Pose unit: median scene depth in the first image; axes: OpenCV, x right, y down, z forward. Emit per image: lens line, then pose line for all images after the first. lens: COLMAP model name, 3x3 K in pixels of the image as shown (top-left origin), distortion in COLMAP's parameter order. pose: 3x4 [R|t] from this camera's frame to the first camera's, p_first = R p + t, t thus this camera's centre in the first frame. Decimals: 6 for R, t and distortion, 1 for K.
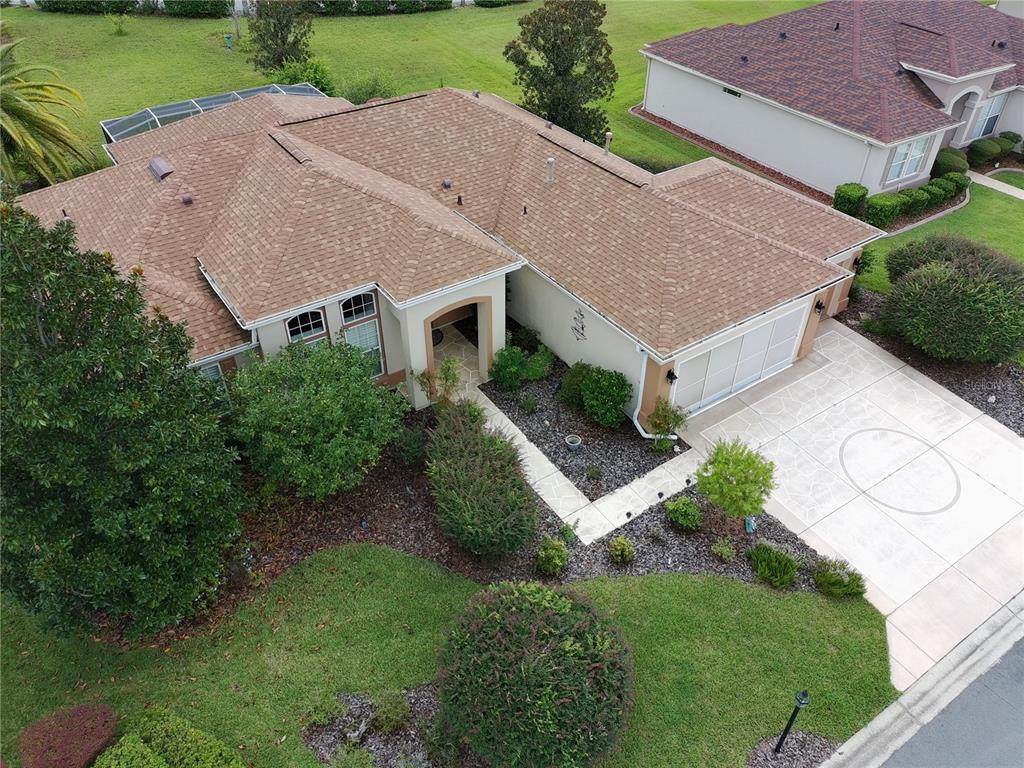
lens RADIAL K [[758.3, 0, 508.8], [0, 758.3, 381.0], [0, 0, 1]] dist [0.058391, -0.051577]
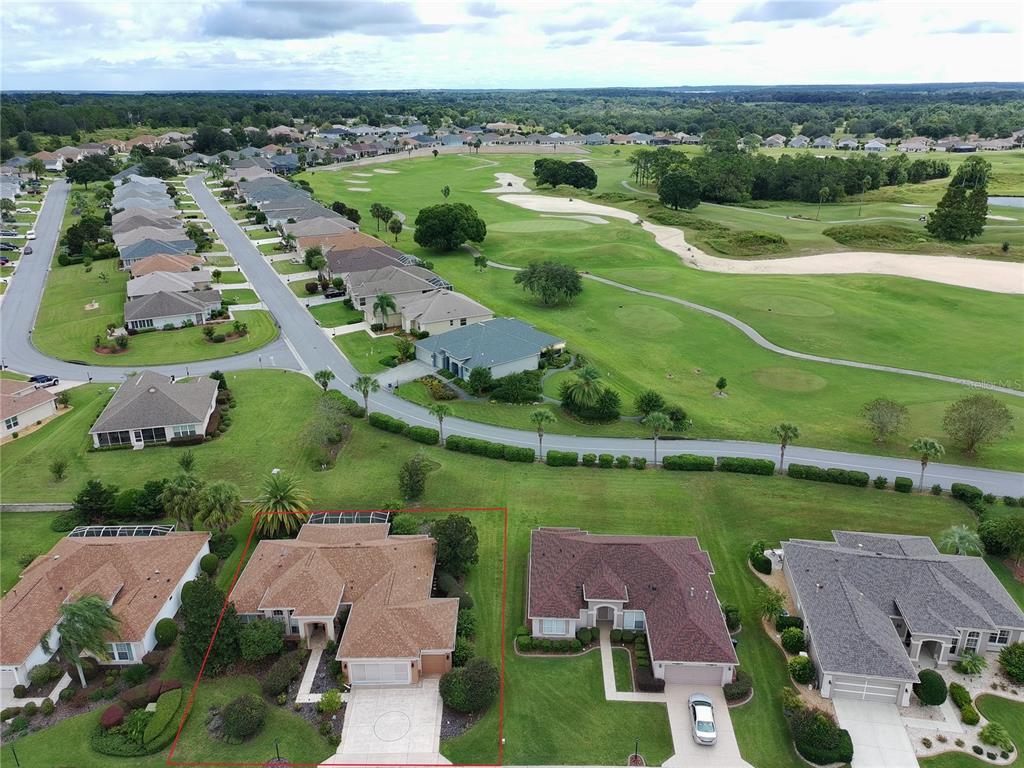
lens RADIAL K [[756.0, 0, 507.1], [0, 756.0, 380.2], [0, 0, 1]] dist [0.074905, -0.072343]
pose [[0.828346, 0.193875, -0.525600, 2.209535], [-0.344604, 0.916047, -0.205200, -0.678704], [0.441691, 0.351100, 0.825614, -1.813162]]
